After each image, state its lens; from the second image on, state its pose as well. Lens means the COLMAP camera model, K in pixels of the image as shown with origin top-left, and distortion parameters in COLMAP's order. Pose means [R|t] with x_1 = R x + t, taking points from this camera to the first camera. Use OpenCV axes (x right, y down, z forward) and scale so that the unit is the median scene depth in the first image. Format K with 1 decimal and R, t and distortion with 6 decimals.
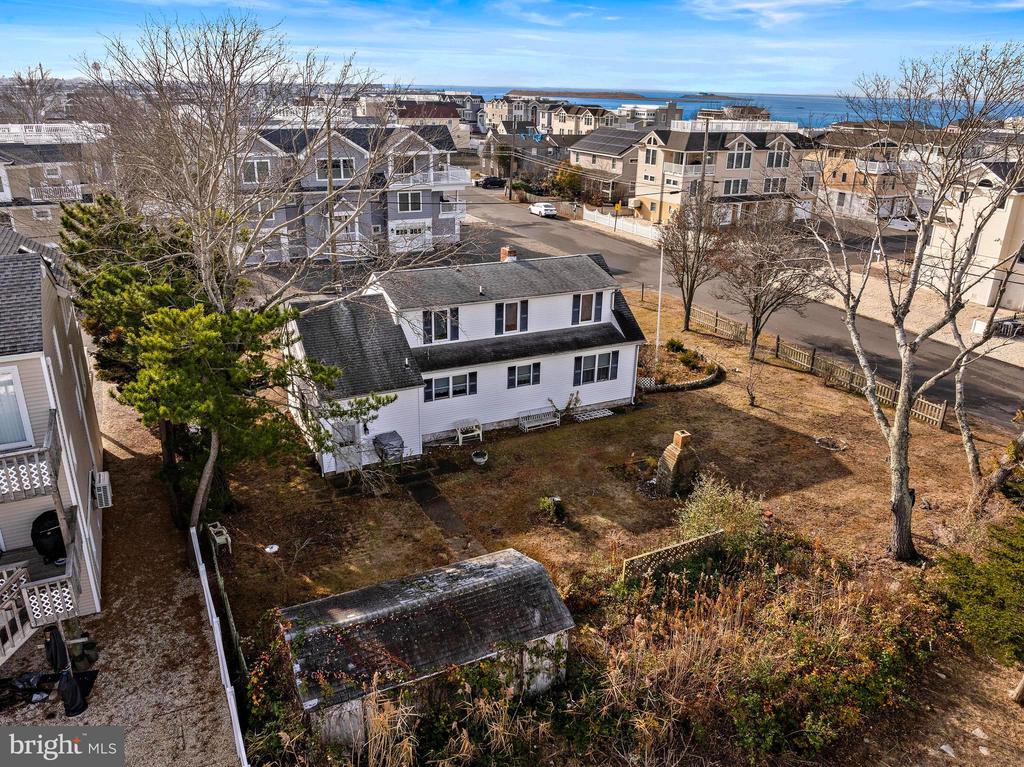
lens RADIAL K [[758.8, 0, 511.2], [0, 758.8, 374.6], [0, 0, 1]] dist [-0.012766, -0.043327]
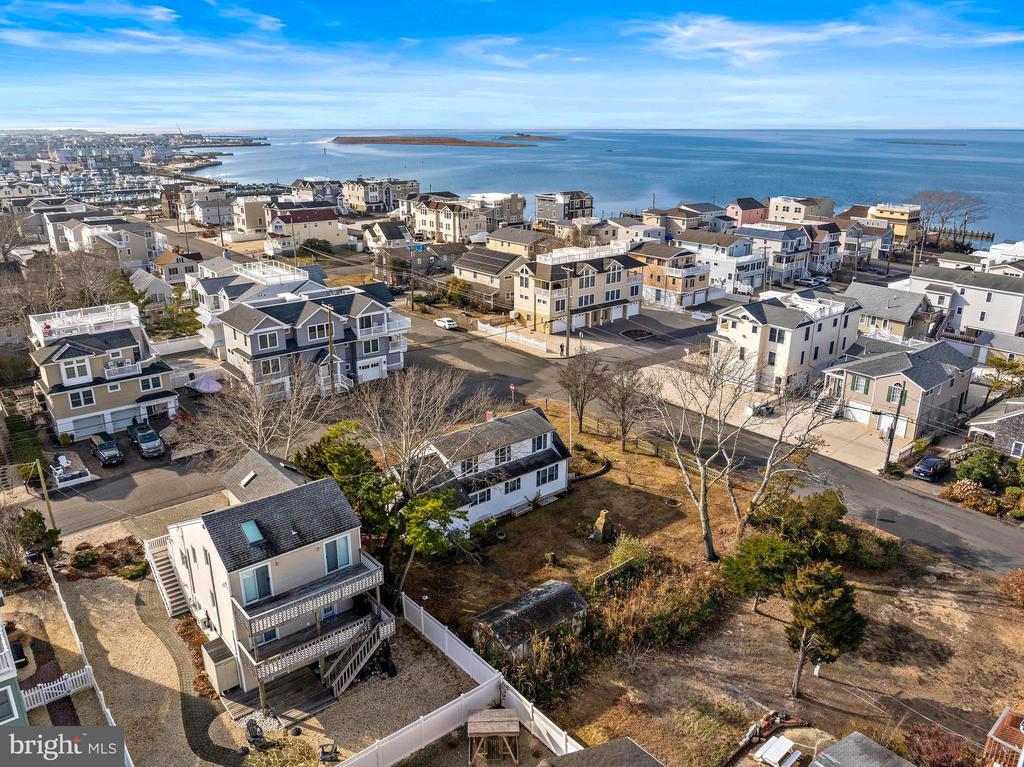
lens RADIAL K [[758.8, 0, 511.2], [0, 758.8, 374.6], [0, 0, 1]] dist [-0.012766, -0.043327]
pose [[0.973866, -0.088100, 0.209342, -0.325993], [0.096222, 0.994940, -0.028910, -0.201098], [-0.205736, 0.048298, 0.977415, -0.751833]]
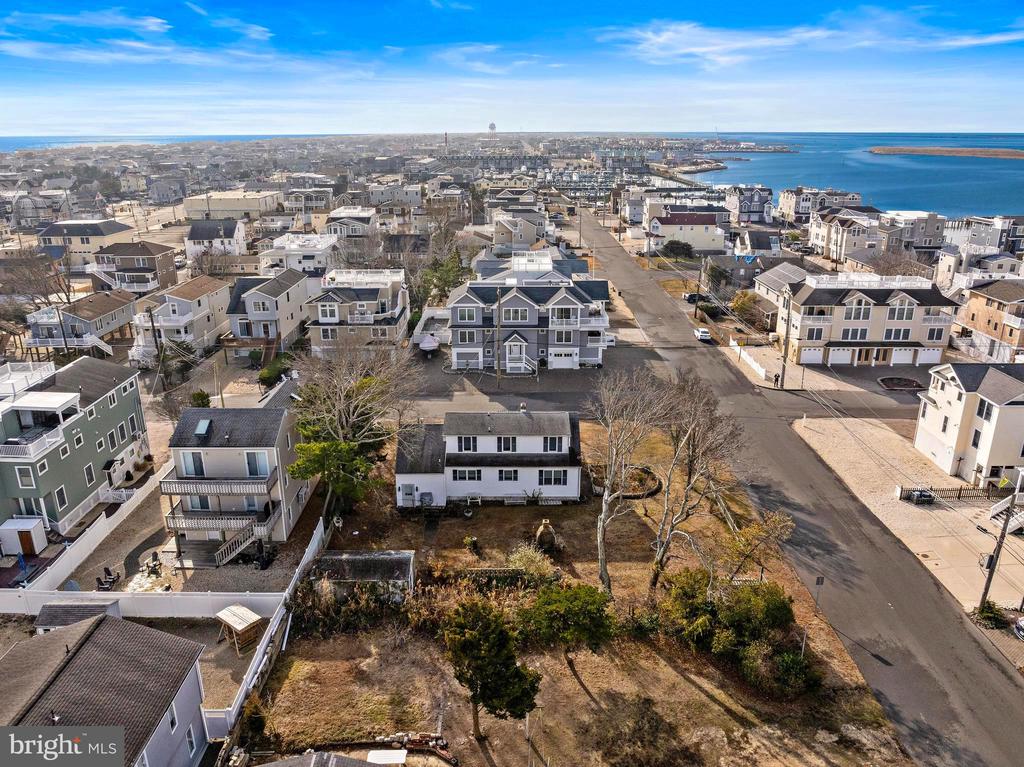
lens RADIAL K [[741.6, 0, 512.0], [0, 741.6, 383.5], [0, 0, 1]] dist [-0.027682, -0.005322]
pose [[0.895072, 0.124668, -0.428141, 0.750286], [-0.140334, 0.990091, -0.005082, -0.207377], [0.423265, 0.064632, 0.903698, -0.657146]]
